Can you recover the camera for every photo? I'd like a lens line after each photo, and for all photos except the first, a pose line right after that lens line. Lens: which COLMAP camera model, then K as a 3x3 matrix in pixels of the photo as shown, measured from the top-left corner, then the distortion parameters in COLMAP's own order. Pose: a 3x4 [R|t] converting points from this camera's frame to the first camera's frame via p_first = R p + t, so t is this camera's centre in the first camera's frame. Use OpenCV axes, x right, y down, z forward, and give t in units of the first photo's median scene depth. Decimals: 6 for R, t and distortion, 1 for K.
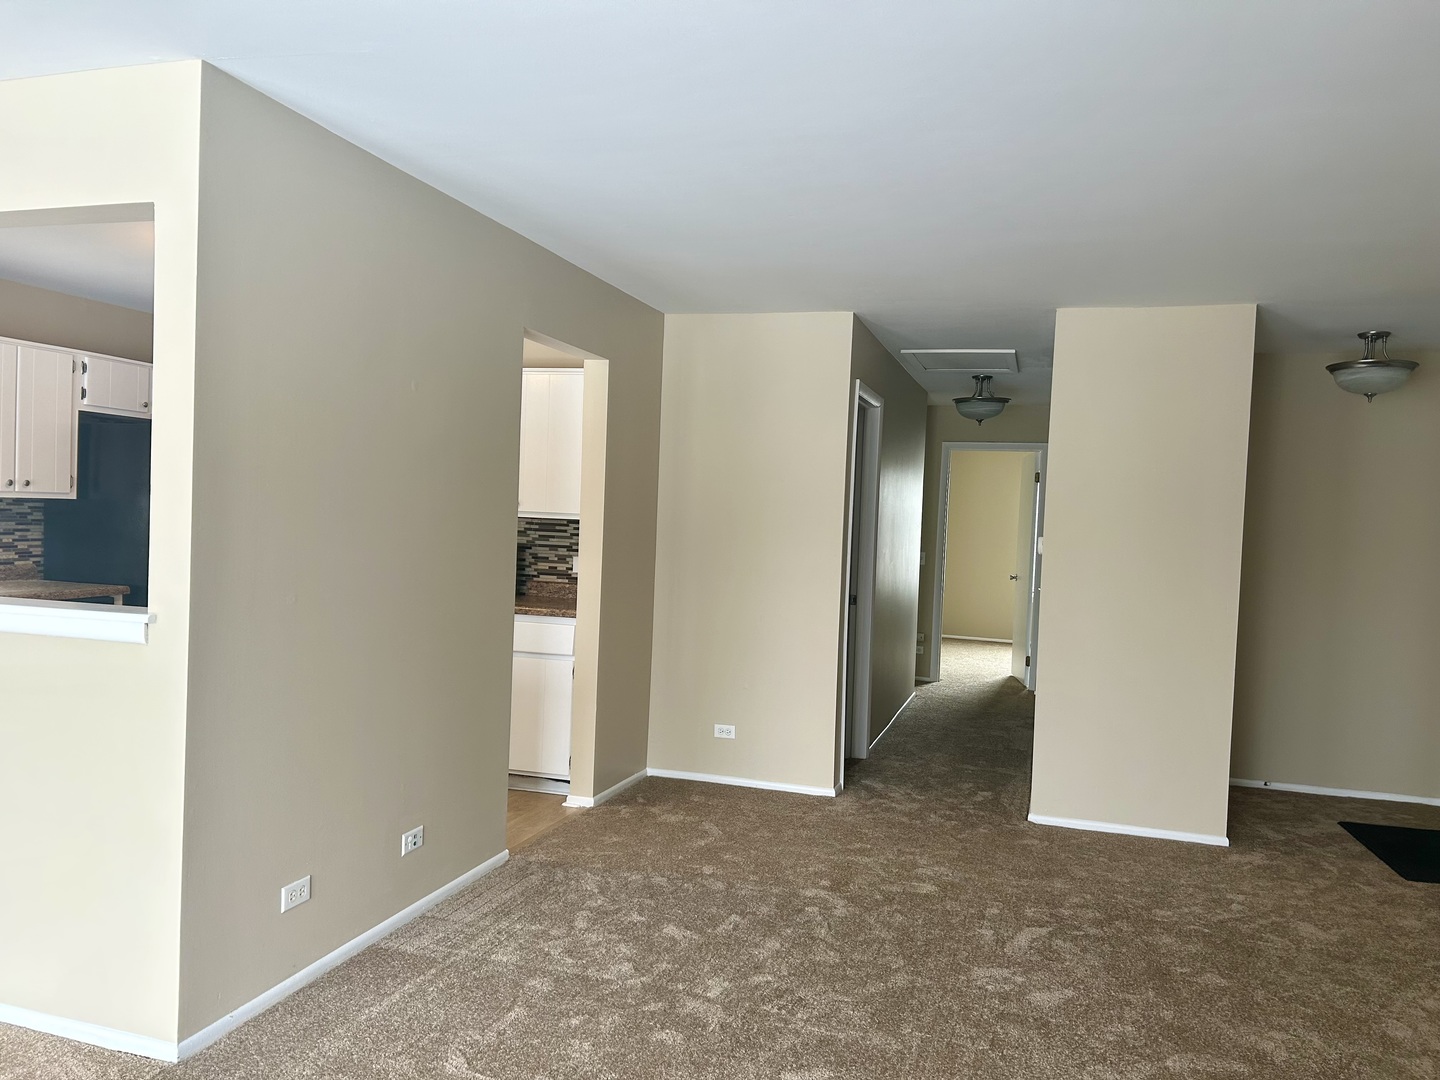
lens RADIAL K [[1082.9, 0, 713.3], [0, 1082.9, 551.6], [0, 0, 1]] dist [0.072821, -0.070479]
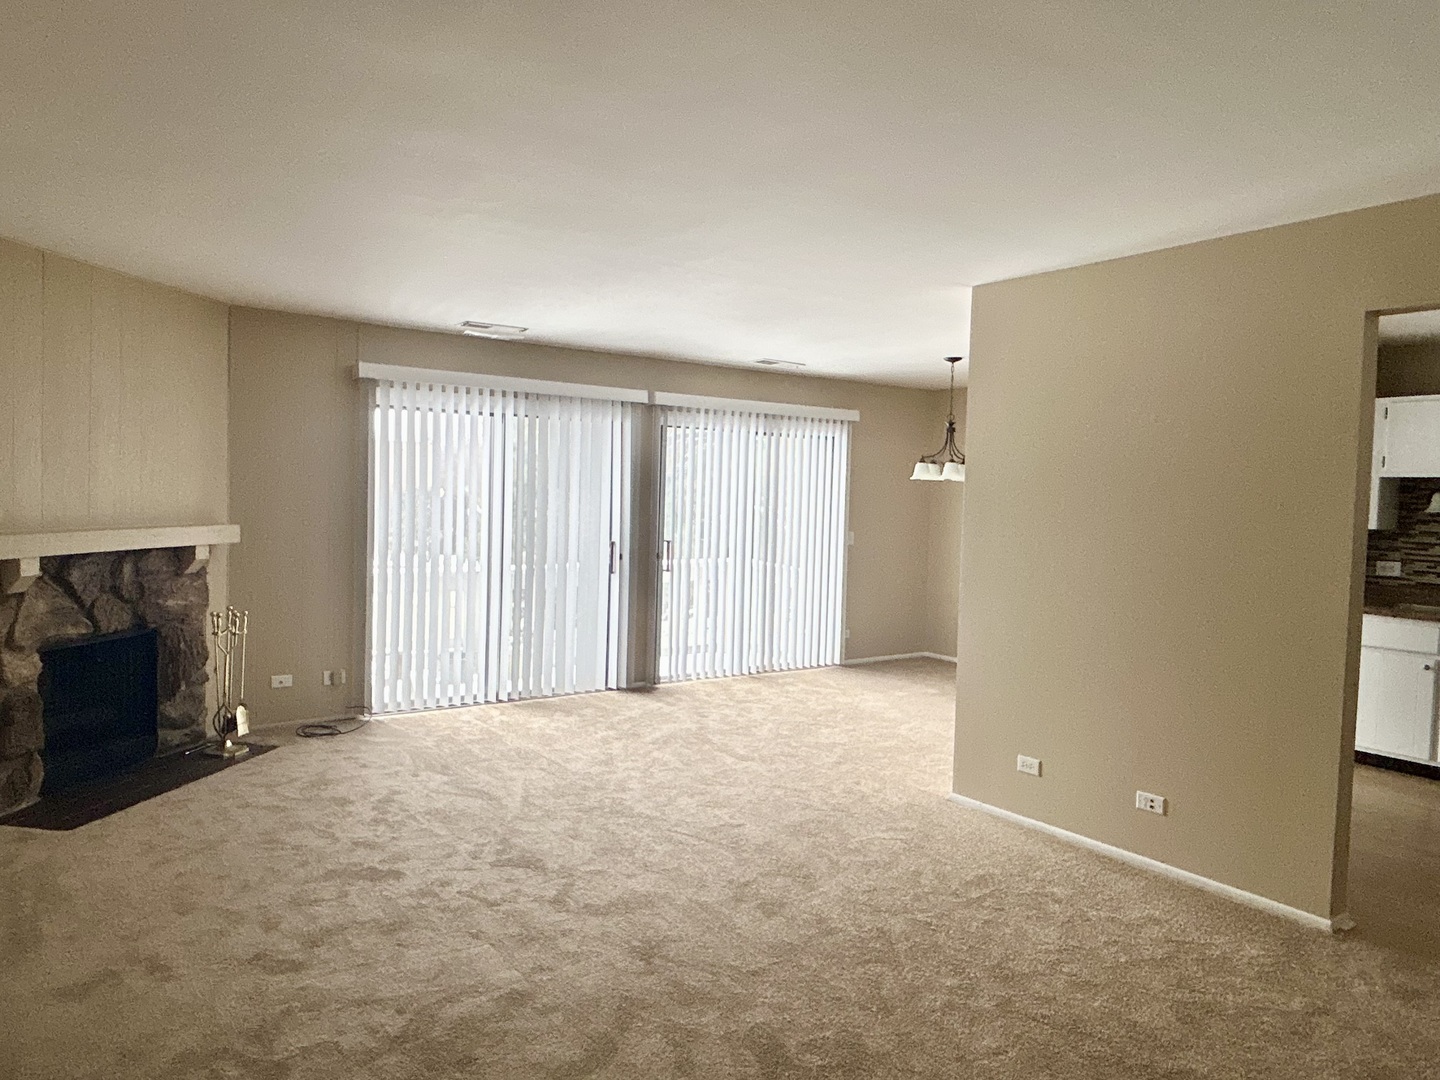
lens RADIAL K [[966.0, 0, 719.2], [0, 966.0, 541.0], [0, 0, 1]] dist [-0.025055, 0.002768]
pose [[-0.599717, -0.019617, -0.799972, 0.593385], [-0.081229, 0.996028, 0.036471, -0.010134], [0.796079, 0.086853, -0.598928, 0.878412]]
